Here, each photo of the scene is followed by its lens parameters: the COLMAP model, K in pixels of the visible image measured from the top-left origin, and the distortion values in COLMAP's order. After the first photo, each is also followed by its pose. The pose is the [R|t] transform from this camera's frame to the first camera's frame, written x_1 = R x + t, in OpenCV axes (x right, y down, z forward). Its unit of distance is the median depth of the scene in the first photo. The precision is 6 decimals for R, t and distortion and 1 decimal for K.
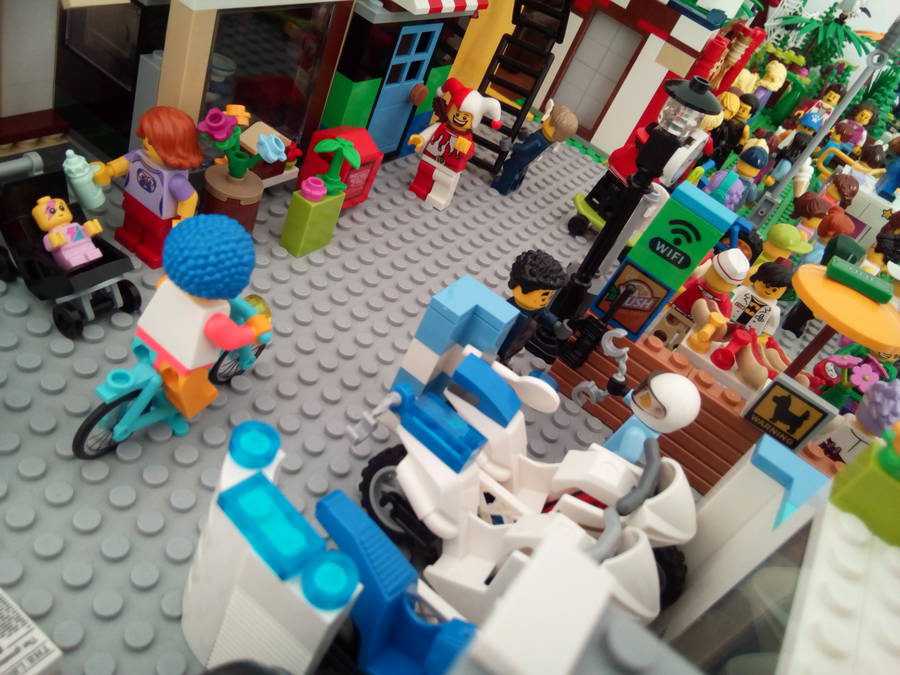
lens RADIAL K [[743.9, 0, 437.4], [0, 743.9, 336.5], [0, 0, 1]] dist [0.072727, -0.115823]
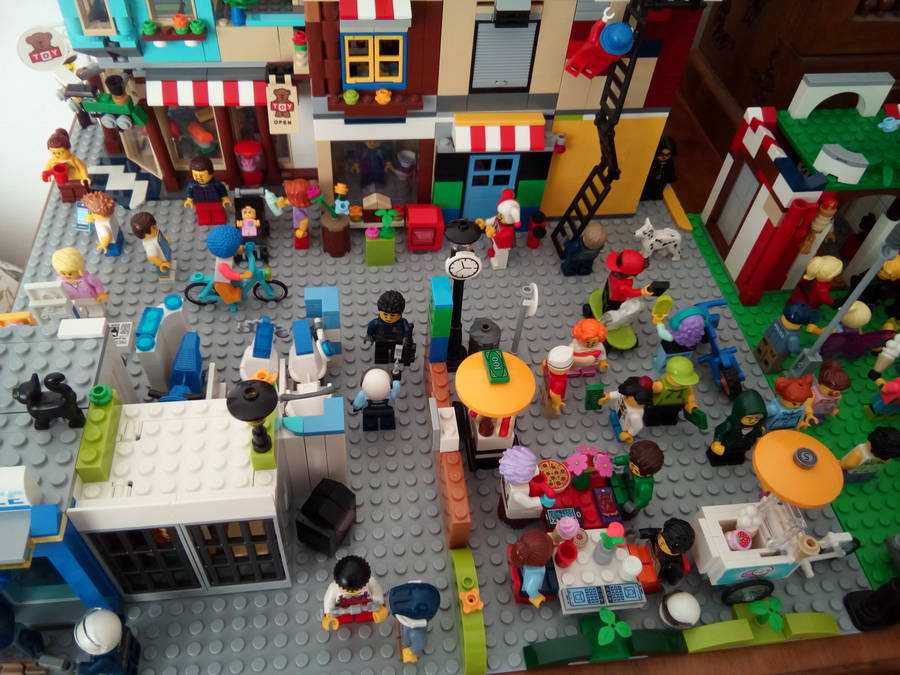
lens RADIAL K [[743.9, 0, 437.4], [0, 743.9, 336.5], [0, 0, 1]] dist [0.072727, -0.115823]
pose [[0.625768, 0.334710, -0.704545, 1.146631], [-0.352334, 0.927146, 0.127522, -0.215023], [0.695898, 0.168436, 0.698108, -0.128843]]
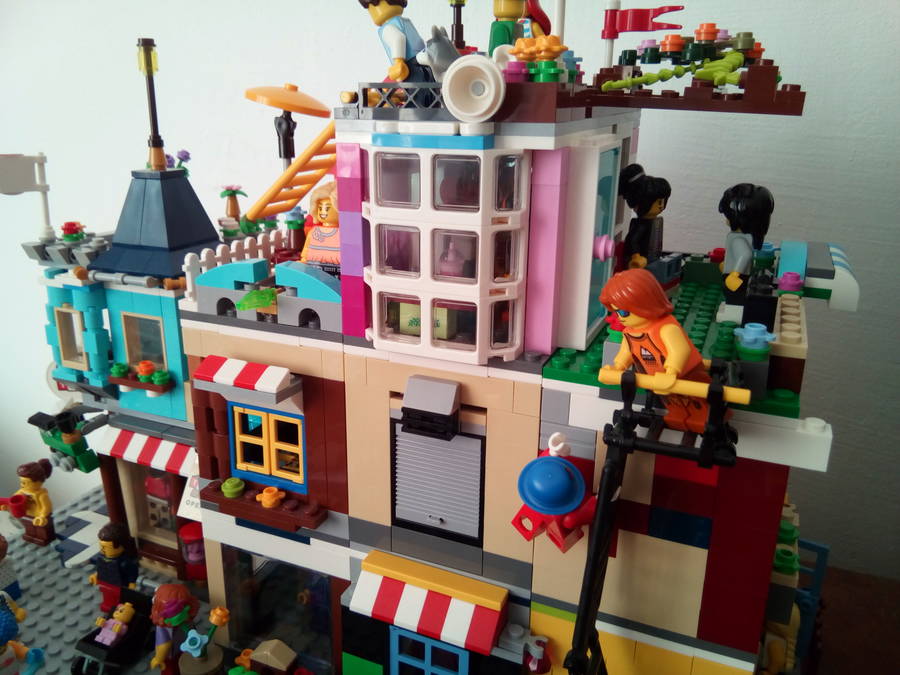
lens RADIAL K [[743.9, 0, 437.4], [0, 743.9, 336.5], [0, 0, 1]] dist [0.072727, -0.115823]
pose [[0.156136, -0.035978, -0.987080, 0.922765], [-0.589653, 0.798333, -0.122369, -0.604564], [0.792421, 0.601141, 0.103434, 0.680564]]
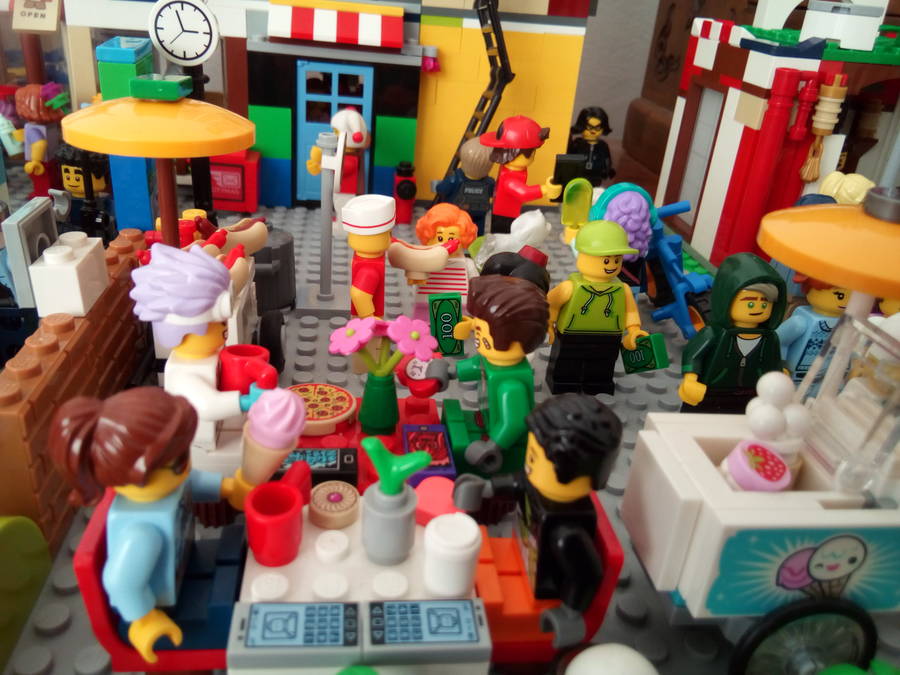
lens RADIAL K [[743.9, 0, 437.4], [0, 743.9, 336.5], [0, 0, 1]] dist [0.072727, -0.115823]
pose [[0.622128, 0.047500, -0.781473, 0.941096], [-0.376699, 0.893185, -0.245598, 0.149774], [0.686335, 0.447173, 0.573568, 0.648104]]
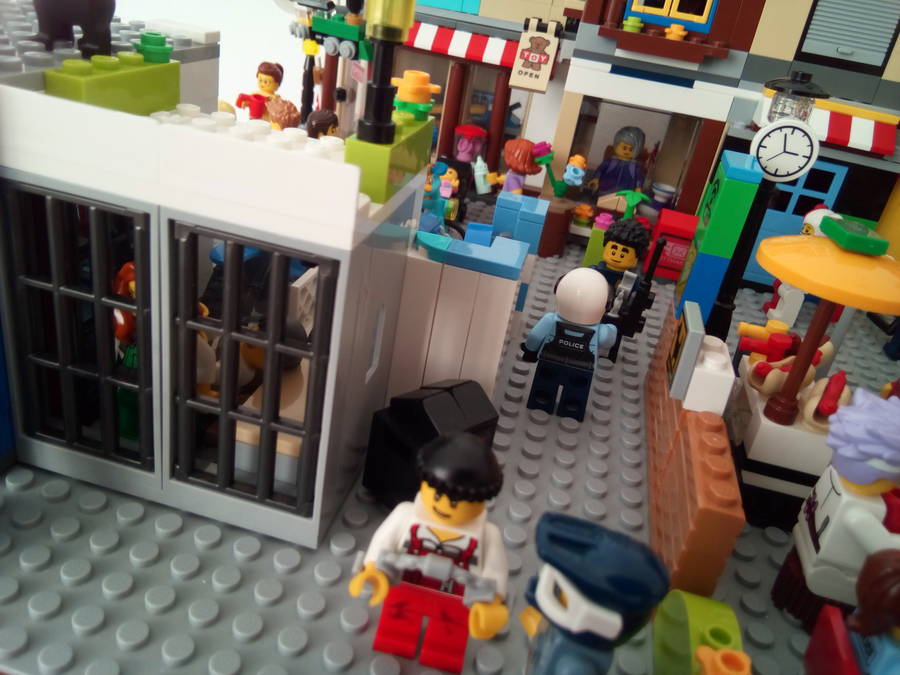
lens RADIAL K [[754.7, 0, 431.9], [0, 754.7, 334.8], [0, 0, 1]] dist [0.055939, -0.114901]
pose [[0.367986, 0.141688, -0.918973, 0.836351], [-0.613974, 0.779252, -0.125709, 0.267773], [0.698300, 0.610484, 0.373747, 0.347531]]
